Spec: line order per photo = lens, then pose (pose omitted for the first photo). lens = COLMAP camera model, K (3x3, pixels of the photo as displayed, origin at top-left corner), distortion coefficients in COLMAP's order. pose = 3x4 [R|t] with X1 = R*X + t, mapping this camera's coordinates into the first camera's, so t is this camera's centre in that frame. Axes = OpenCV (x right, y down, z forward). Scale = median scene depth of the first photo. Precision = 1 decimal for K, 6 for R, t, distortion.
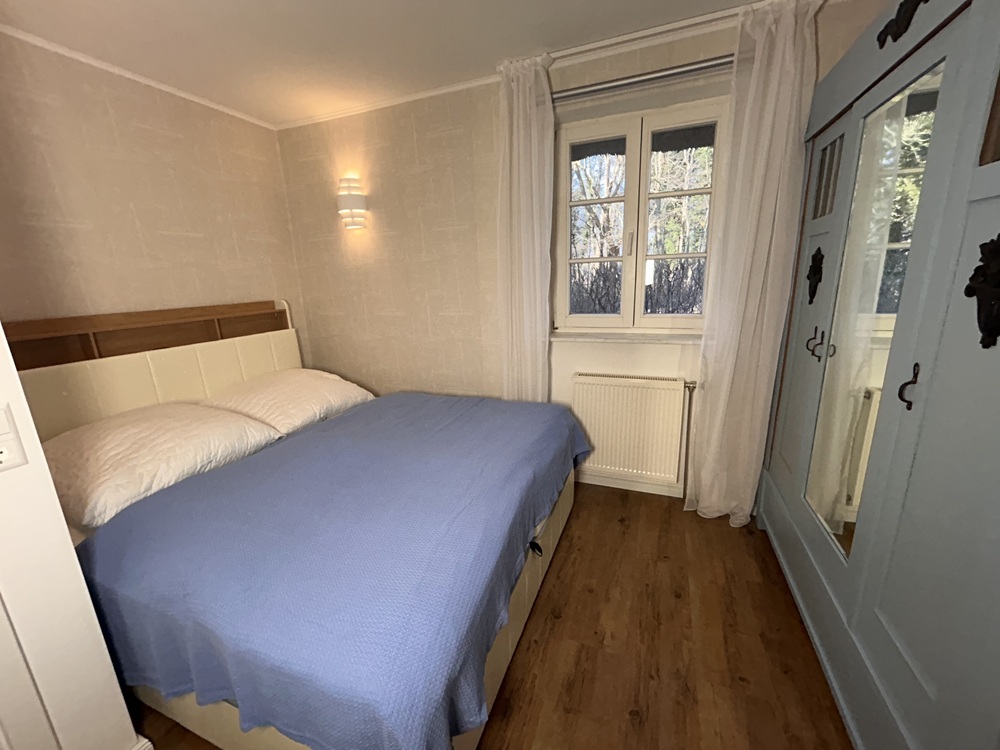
lens RADIAL K [[403.3, 0, 496.7], [0, 403.3, 373.3], [0, 0, 1]] dist [0.000479, 0.000110]
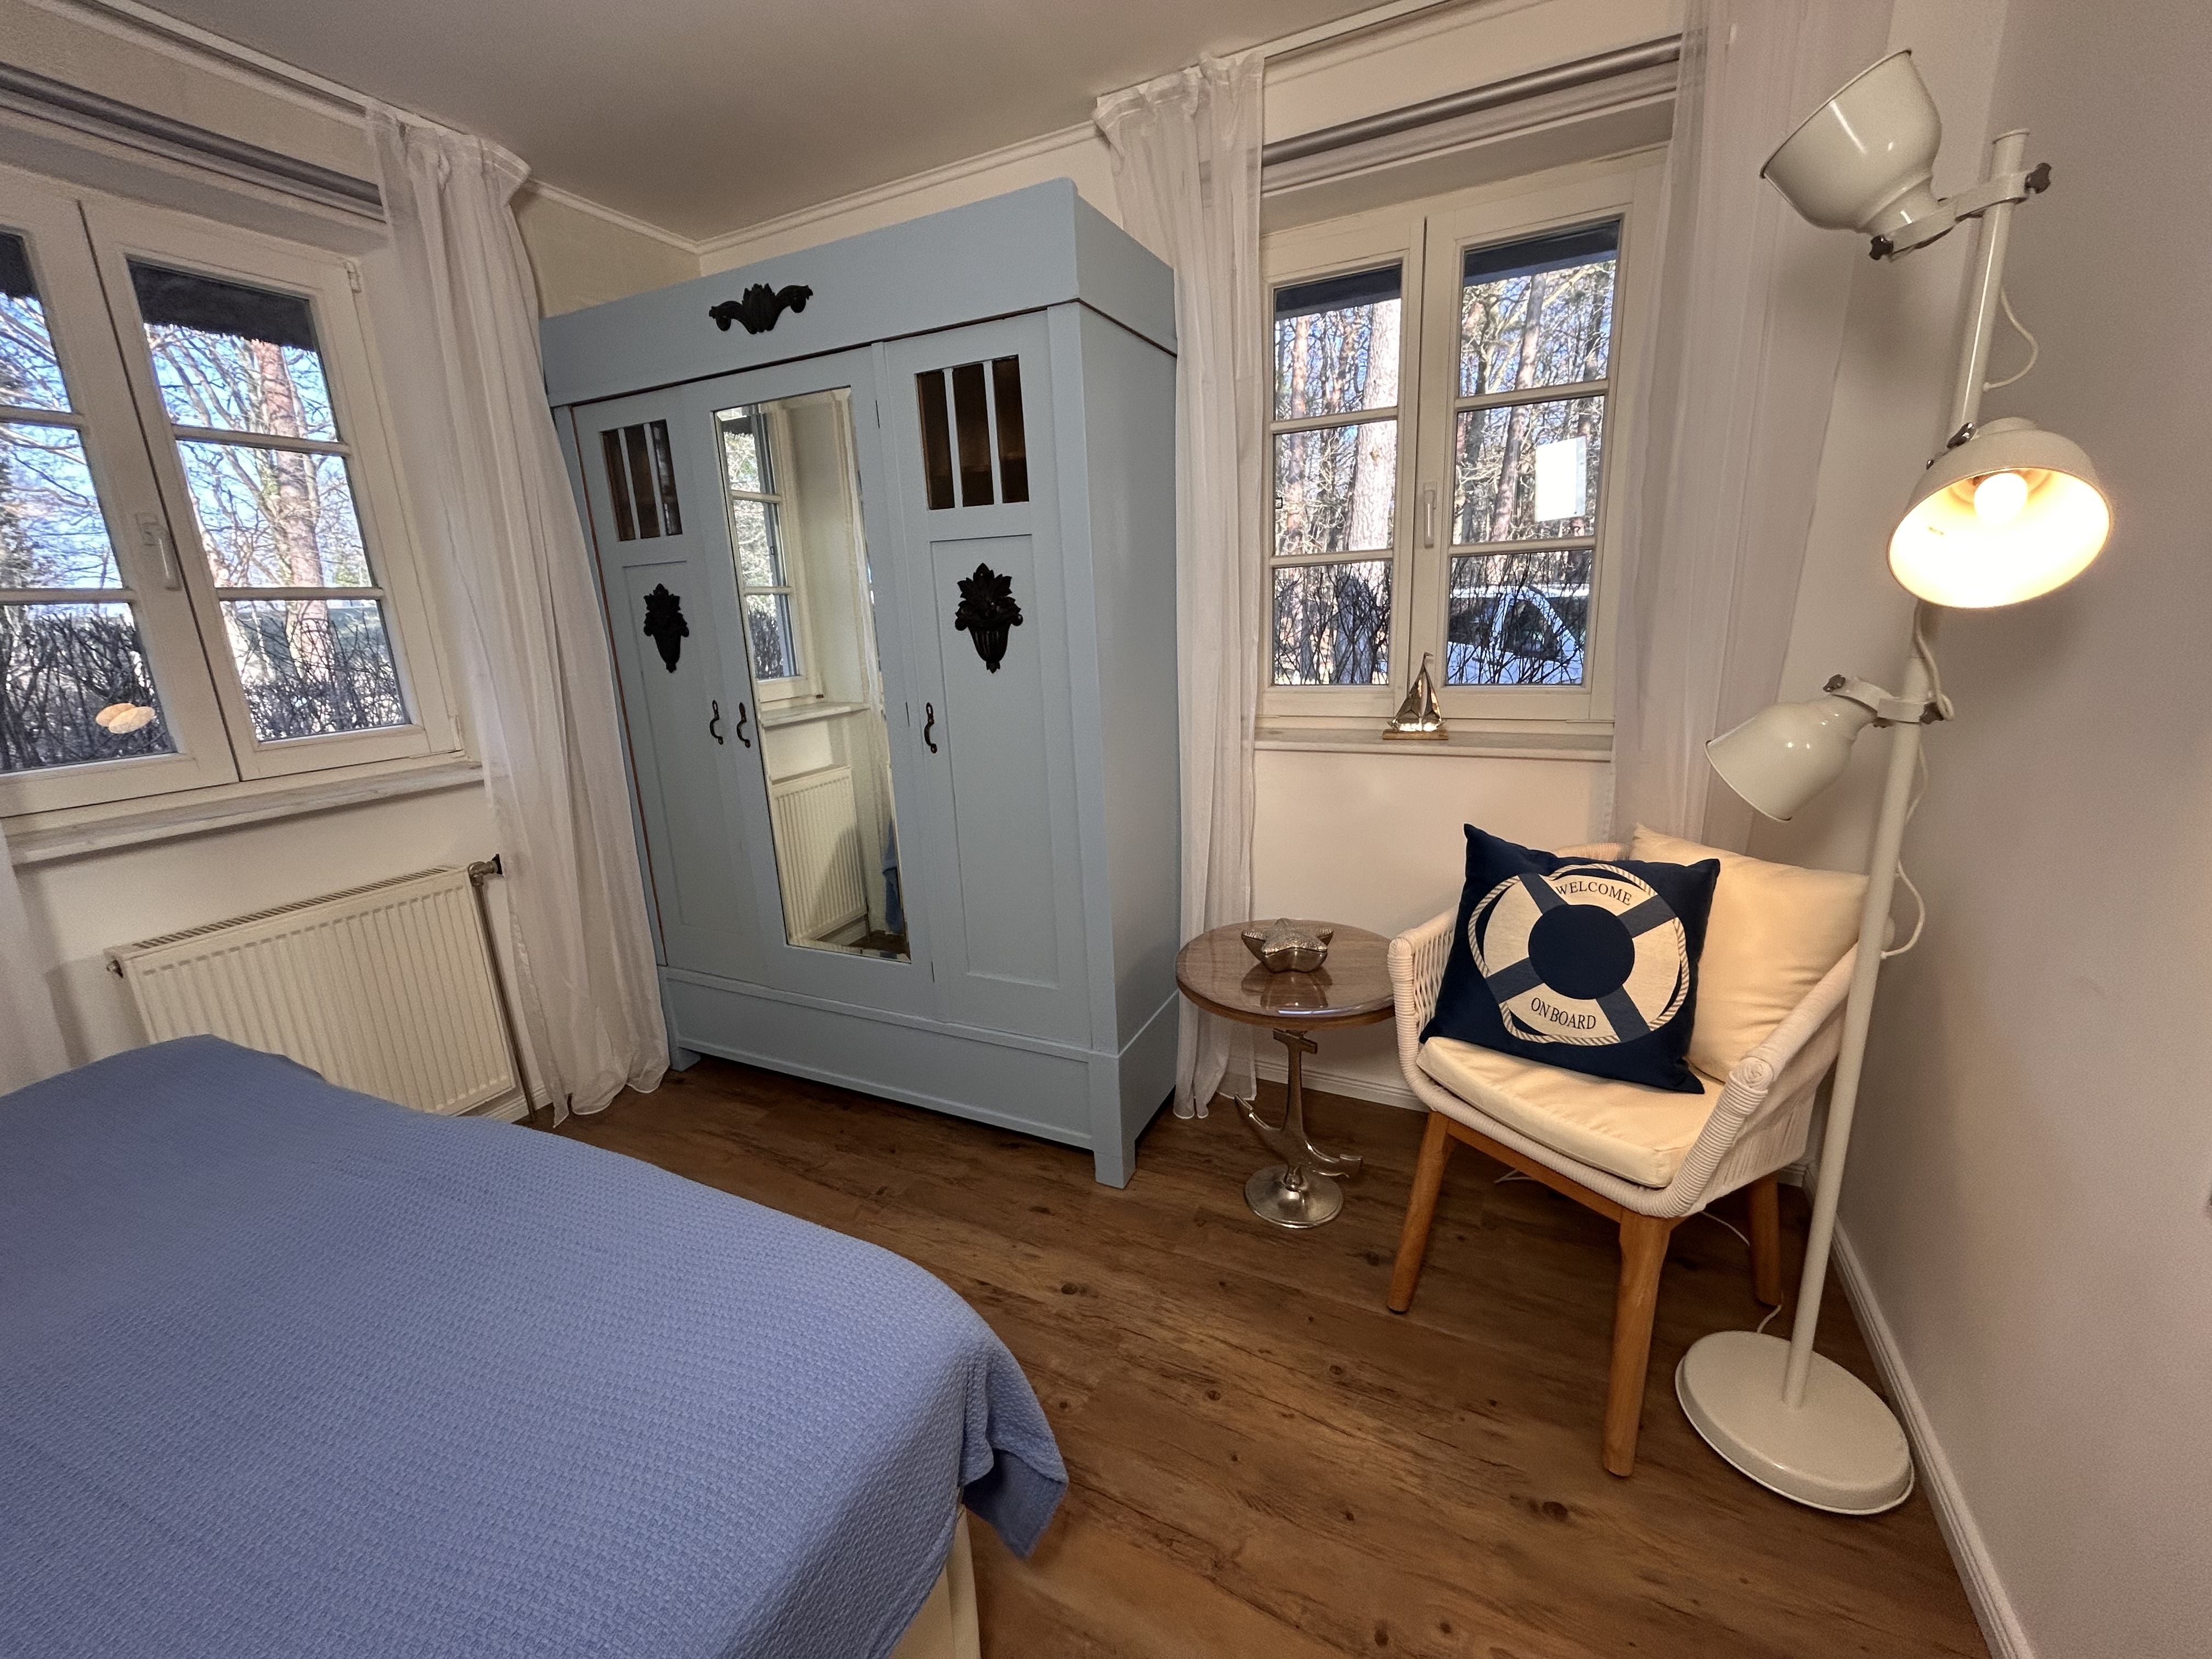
lens RADIAL K [[901.6, 0, 1110.3], [0, 901.6, 829.4], [0, 0, 1]] dist [-0.001945, 0.000207]
pose [[0.076045, -0.214188, 0.973828, -0.577810], [0.273537, 0.943668, 0.186194, -0.011992], [-0.958851, 0.252219, 0.130350, 0.199163]]
